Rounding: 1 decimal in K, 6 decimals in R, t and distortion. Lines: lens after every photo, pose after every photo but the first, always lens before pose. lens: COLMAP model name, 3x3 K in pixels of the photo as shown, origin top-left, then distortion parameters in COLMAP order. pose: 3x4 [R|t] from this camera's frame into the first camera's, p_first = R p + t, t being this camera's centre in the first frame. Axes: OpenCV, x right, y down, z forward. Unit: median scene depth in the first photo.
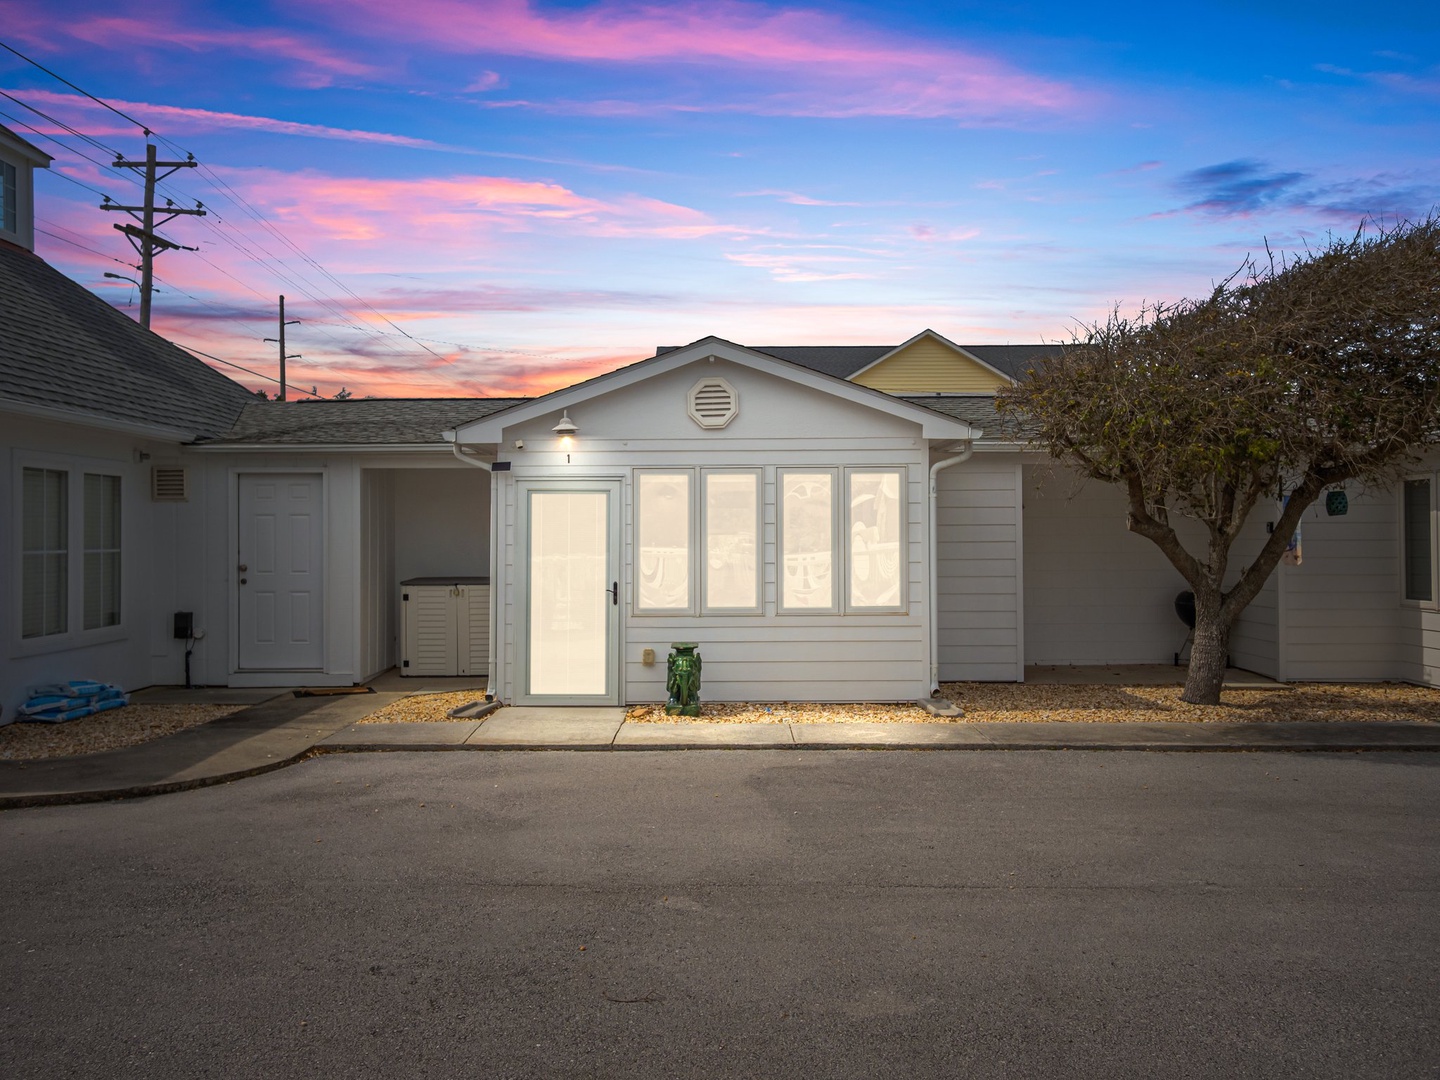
lens RADIAL K [[1159.6, 0, 720.0], [0, 1159.6, 540.0], [0, 0, 1]] dist [0.009360, 0.002409]
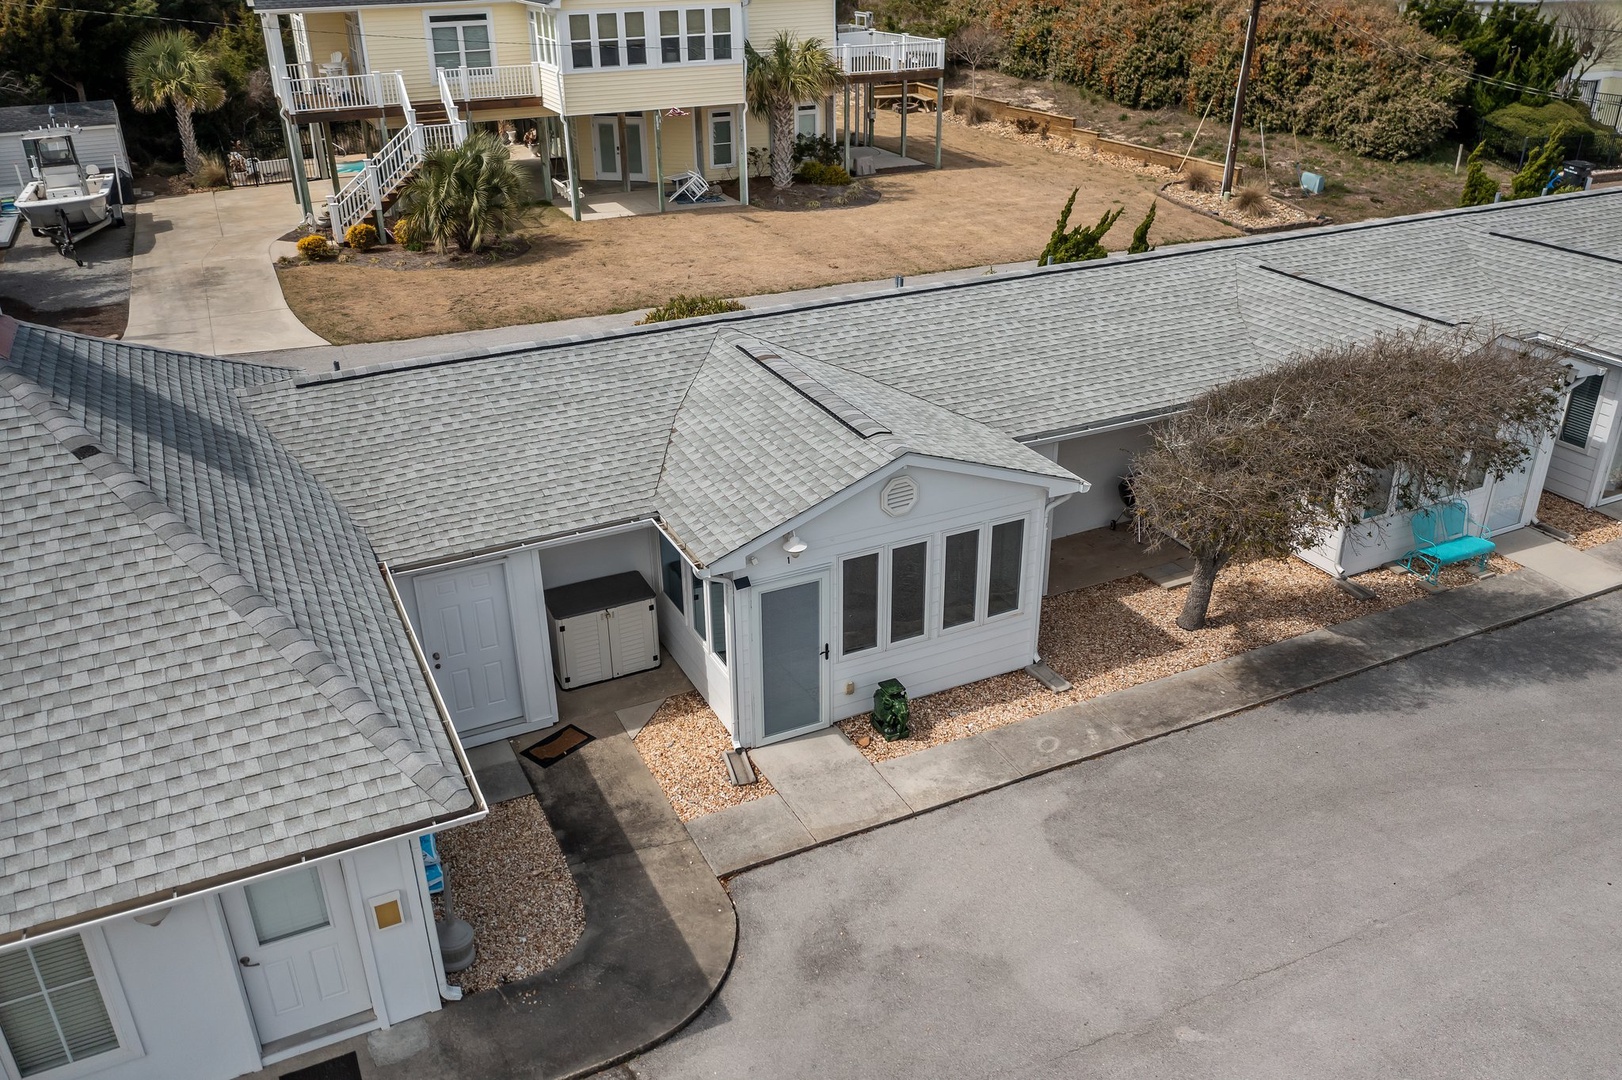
lens RADIAL K [[1289.9, 0, 811.0], [0, 1289.9, 540.0], [0, 0, 1]] dist [-0.025388, 0.009182]
pose [[0.903133, -0.196263, 0.381878, -0.606054], [0.010978, 0.899676, 0.436420, -0.659628], [-0.429220, -0.389954, 0.814682, -0.063354]]
